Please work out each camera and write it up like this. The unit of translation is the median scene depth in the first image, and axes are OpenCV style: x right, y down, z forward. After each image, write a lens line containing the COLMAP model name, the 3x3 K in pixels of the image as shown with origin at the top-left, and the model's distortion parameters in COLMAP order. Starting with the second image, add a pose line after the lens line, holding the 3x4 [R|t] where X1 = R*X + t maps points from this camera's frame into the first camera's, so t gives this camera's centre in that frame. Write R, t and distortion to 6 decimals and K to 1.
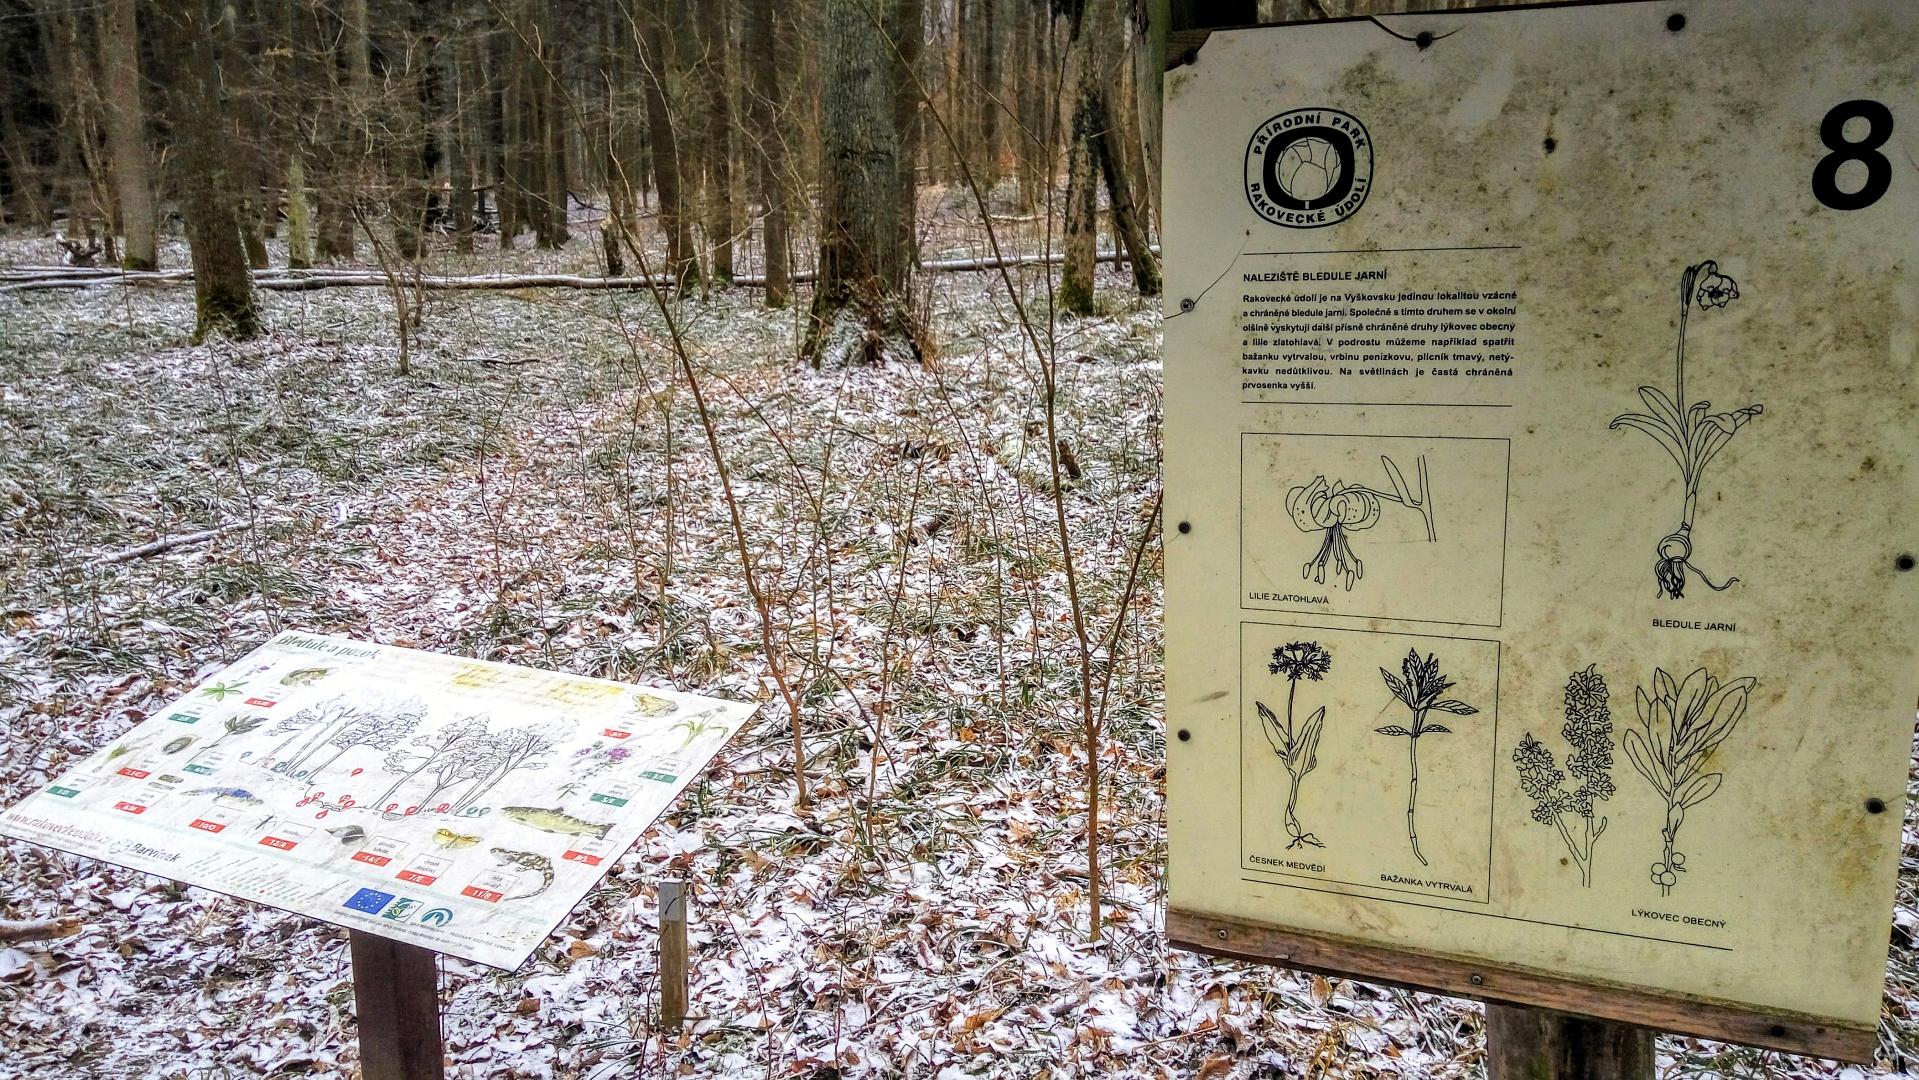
lens RADIAL K [[1446.7, 0, 959.5], [0, 1446.7, 540.0], [0, 0, 1]] dist [0.094539, -0.149420]
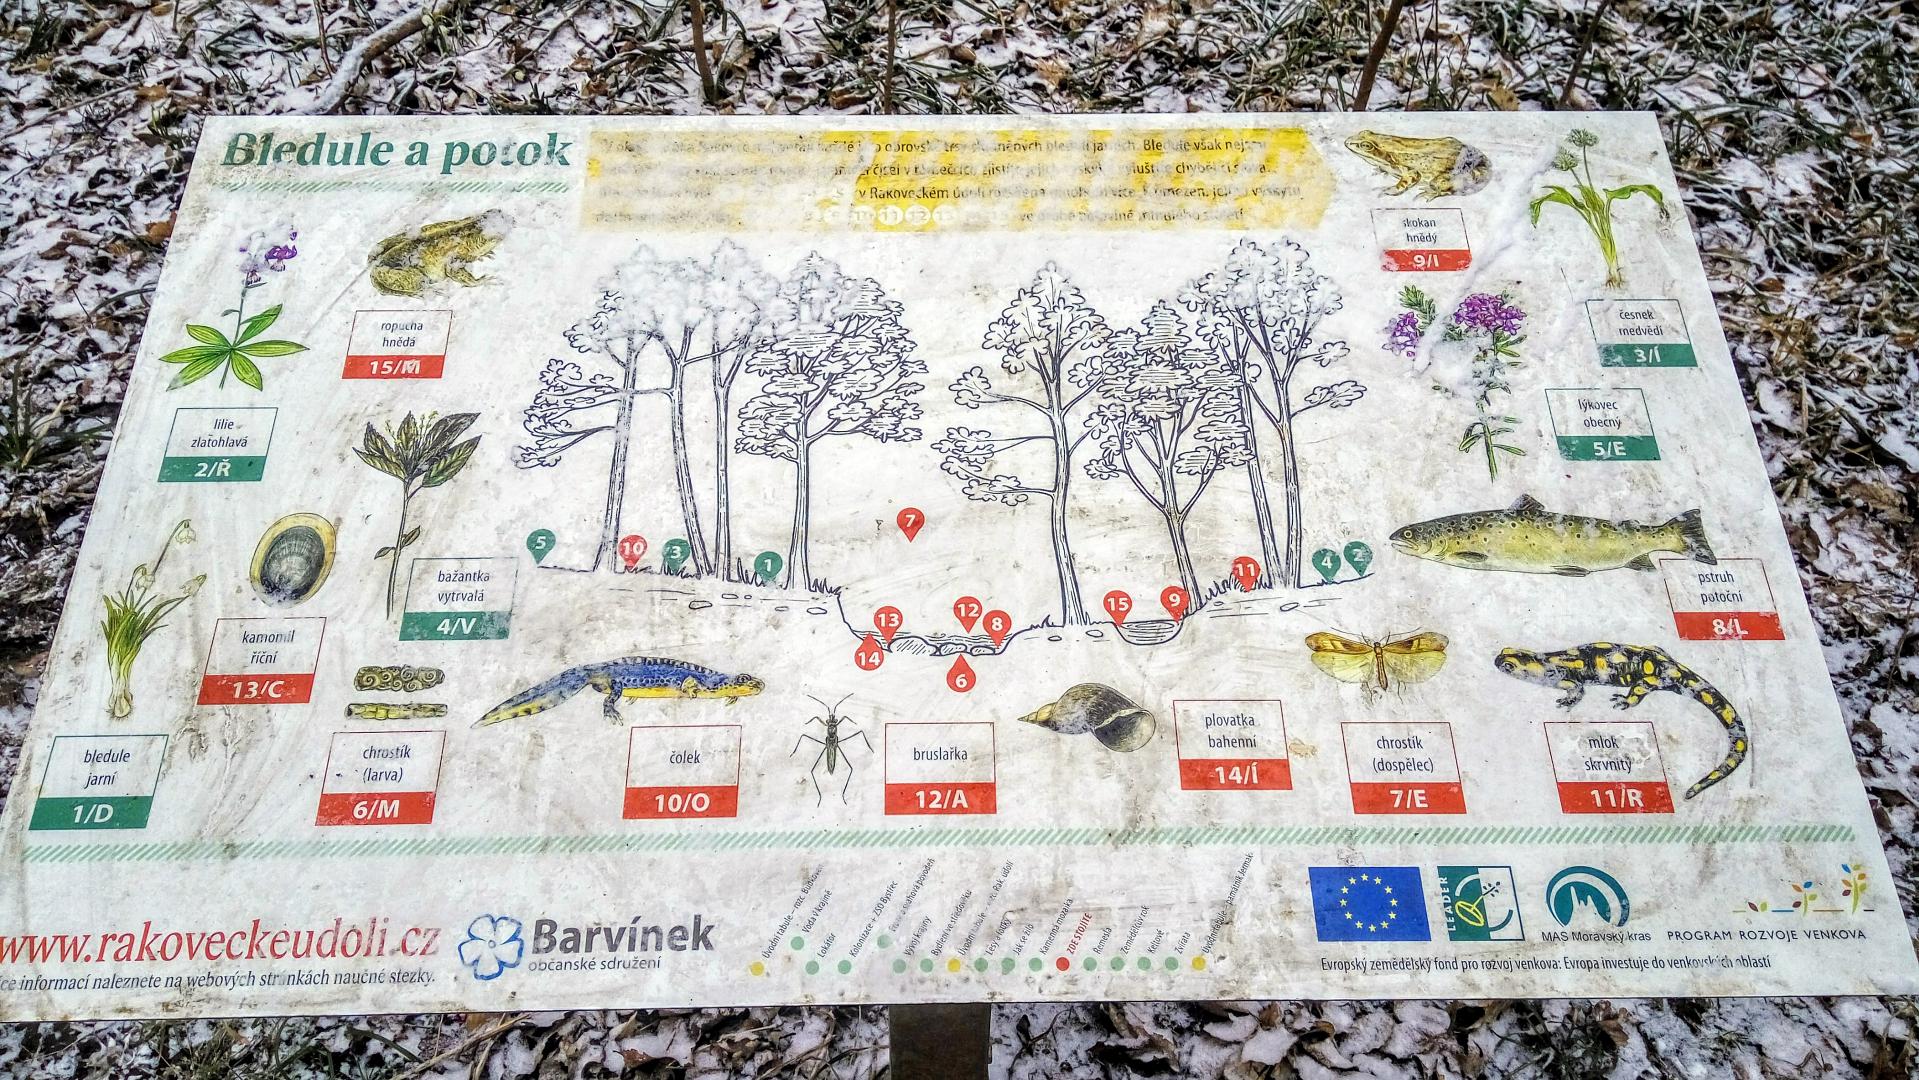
lens RADIAL K [[1446.7, 0, 959.5], [0, 1446.7, 540.0], [0, 0, 1]] dist [0.094539, -0.149420]
pose [[0.908242, -0.311864, 0.278993, -0.410972], [0.097724, 0.806385, 0.583261, -0.051630], [-0.406874, -0.502478, 0.762869, 0.560572]]
